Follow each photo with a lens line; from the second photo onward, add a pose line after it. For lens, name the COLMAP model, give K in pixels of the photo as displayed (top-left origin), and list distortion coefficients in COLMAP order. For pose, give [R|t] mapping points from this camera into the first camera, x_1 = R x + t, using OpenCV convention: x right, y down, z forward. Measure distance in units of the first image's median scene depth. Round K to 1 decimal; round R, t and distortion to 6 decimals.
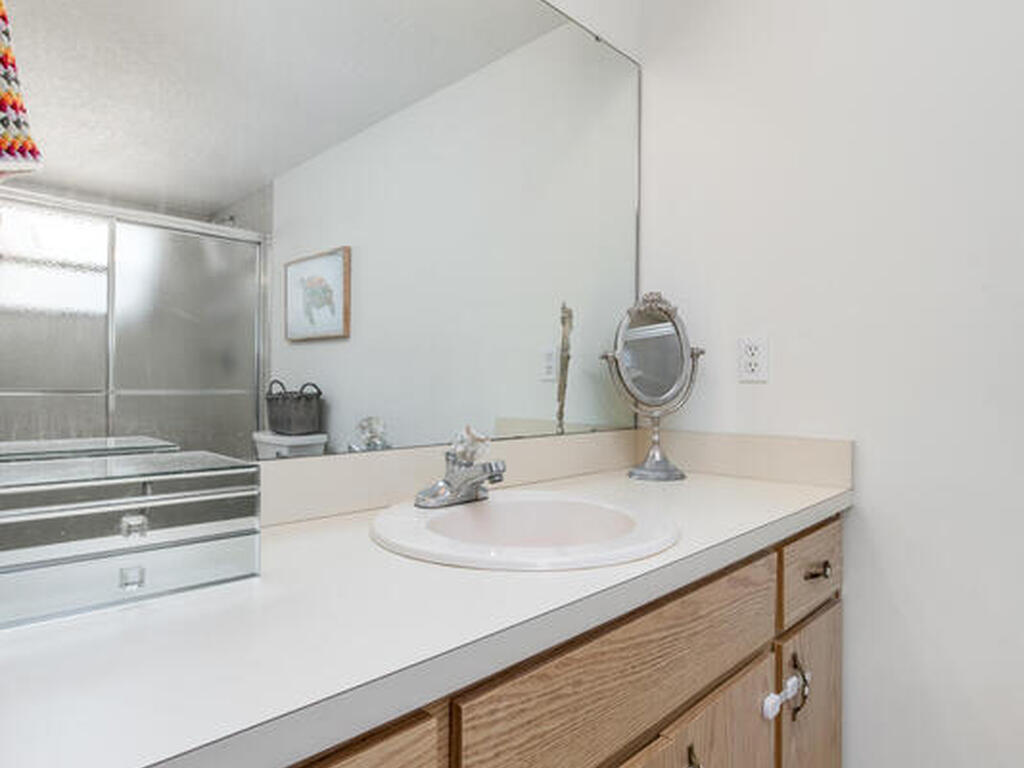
lens RADIAL K [[611.0, 0, 512.0], [0, 611.0, 384.0], [0, 0, 1]] dist [-0.011820, -0.001824]
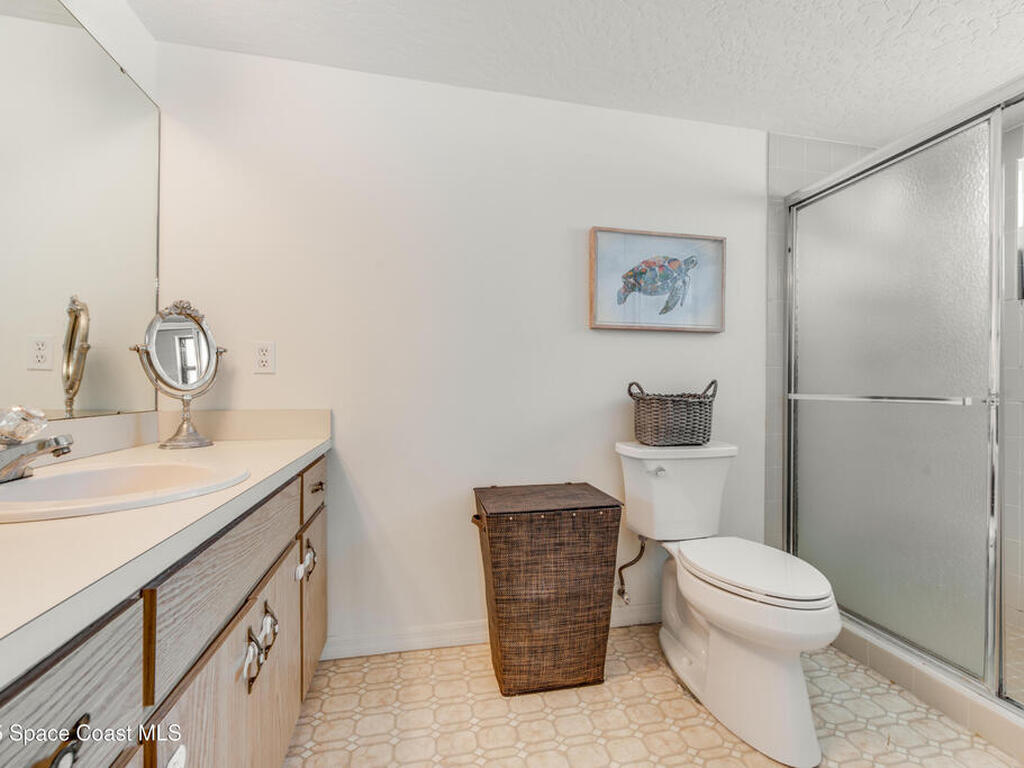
lens RADIAL K [[451.9, 0, 515.0], [0, 451.9, 388.5], [0, 0, 1]] dist [0.009374, -0.001254]
pose [[0.549100, -0.006135, 0.835734, -0.249013], [-0.002465, 0.999957, 0.008960, 0.029599], [-0.835753, -0.006979, 0.549061, -0.128796]]
